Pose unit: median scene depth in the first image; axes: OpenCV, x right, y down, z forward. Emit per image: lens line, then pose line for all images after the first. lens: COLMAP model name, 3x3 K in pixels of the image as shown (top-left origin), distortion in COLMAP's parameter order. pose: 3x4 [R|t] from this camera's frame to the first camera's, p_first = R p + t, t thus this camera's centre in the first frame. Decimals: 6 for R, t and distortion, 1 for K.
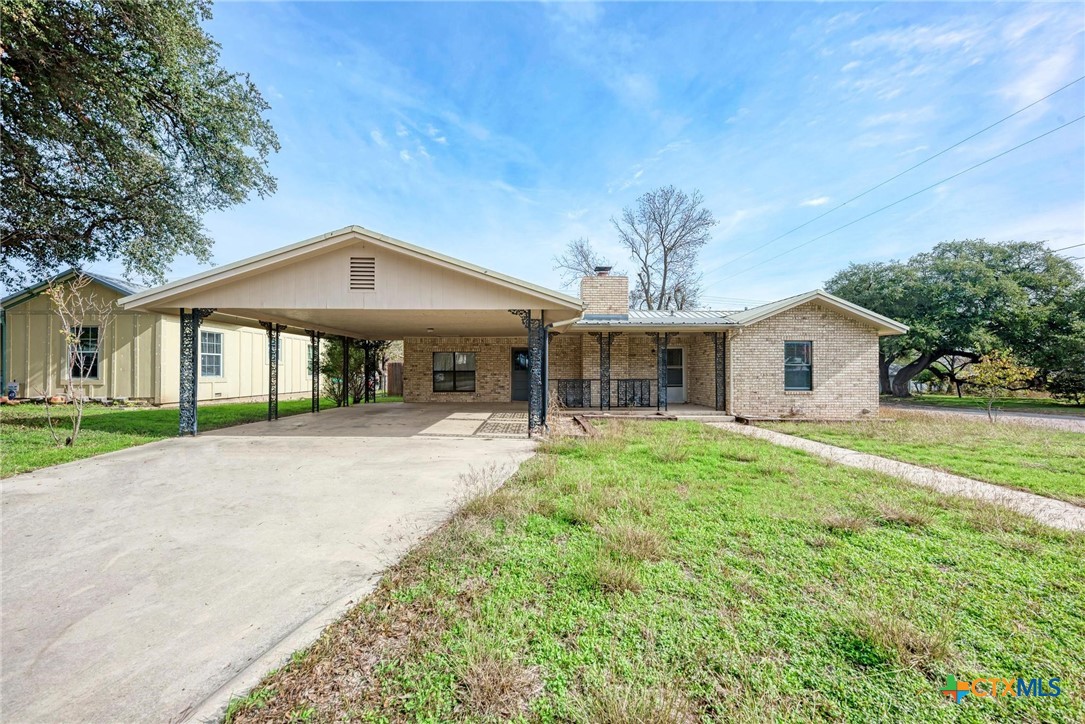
lens RADIAL K [[393.9, 0, 545.4], [0, 393.9, 369.0], [0, 0, 1]] dist [0.001550, -0.000297]
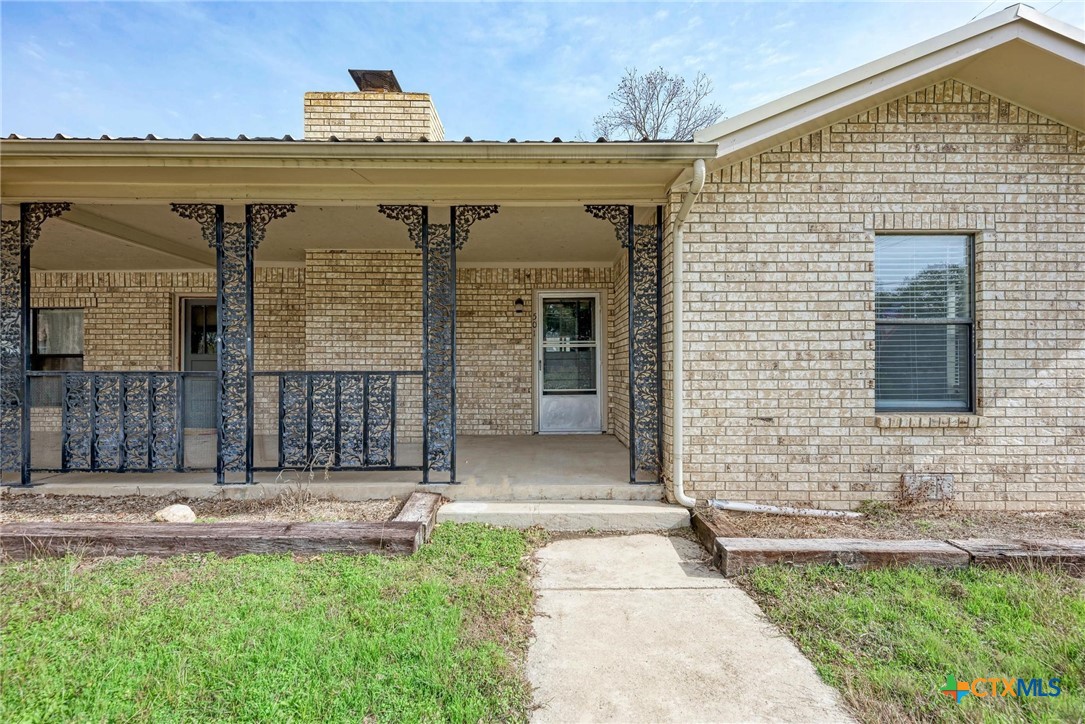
lens RADIAL K [[459.6, 0, 550.7], [0, 459.6, 368.7], [0, 0, 1]] dist [0.007454, -0.000882]
pose [[0.999948, -0.000596, -0.010137, 0.381904], [0.000620, 0.999997, 0.002342, 0.023028], [0.010135, -0.002348, 0.999946, 0.673083]]
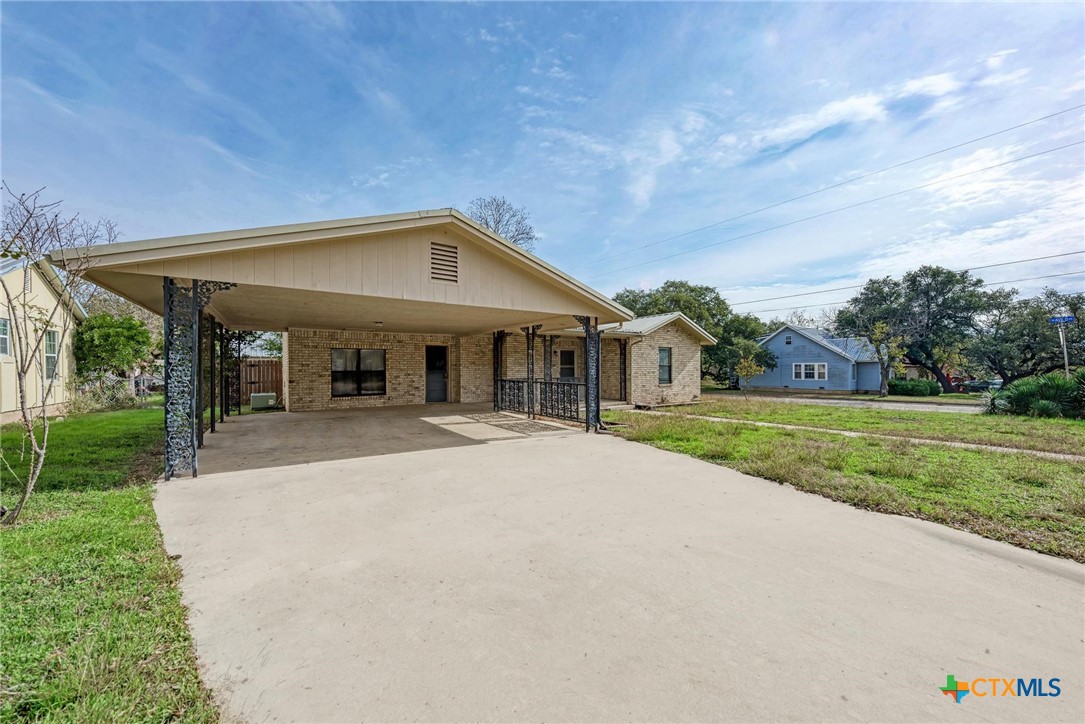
lens RADIAL K [[393.9, 0, 543.9], [0, 393.9, 366.7], [0, 0, 1]] dist [0.001550, -0.000297]
pose [[0.833646, -0.002115, 0.552294, -0.466956], [0.001128, 0.999997, 0.002127, -0.007369], [-0.552297, -0.001150, 0.833646, 0.088480]]
